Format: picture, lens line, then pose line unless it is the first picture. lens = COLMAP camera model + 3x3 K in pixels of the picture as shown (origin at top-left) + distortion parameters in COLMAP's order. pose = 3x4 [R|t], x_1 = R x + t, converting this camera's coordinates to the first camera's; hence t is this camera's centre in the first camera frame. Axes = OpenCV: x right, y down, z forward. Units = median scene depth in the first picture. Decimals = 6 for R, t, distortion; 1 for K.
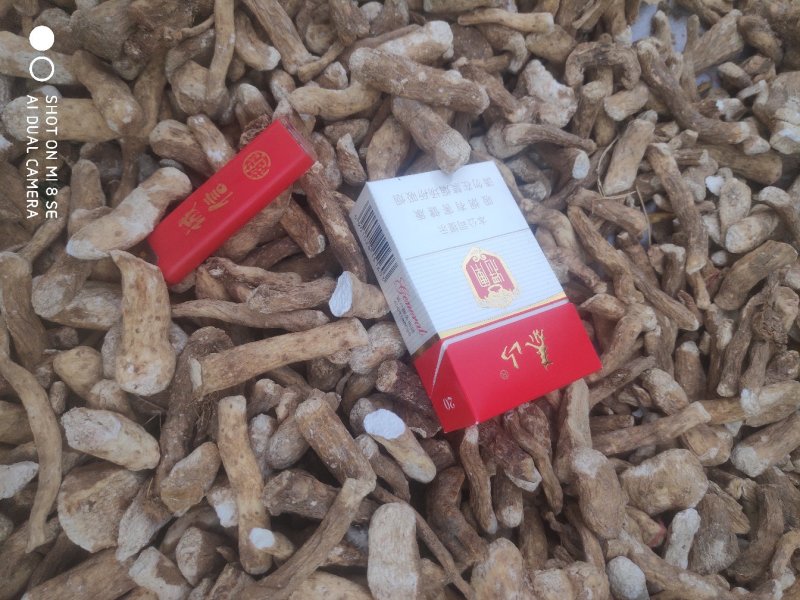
lens RADIAL K [[587.9, 0, 359.6], [0, 587.9, 300.3], [0, 0, 1]] dist [-0.003353, -0.035017]
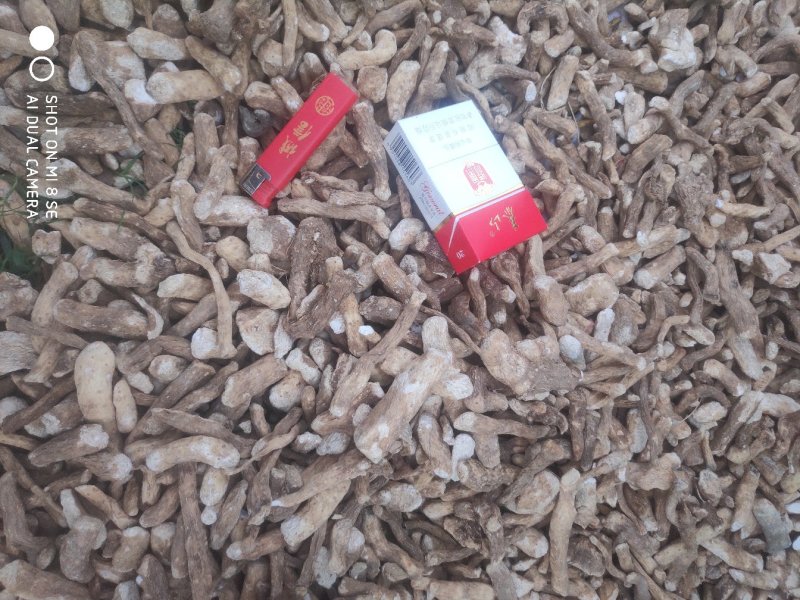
lens RADIAL K [[587.9, 0, 359.6], [0, 587.9, 300.3], [0, 0, 1]] dist [-0.003353, -0.035017]
pose [[0.993285, -0.094846, 0.066248, -0.205884], [0.084967, 0.986688, 0.138666, 0.049292], [-0.078518, -0.132106, 0.988121, -0.513154]]
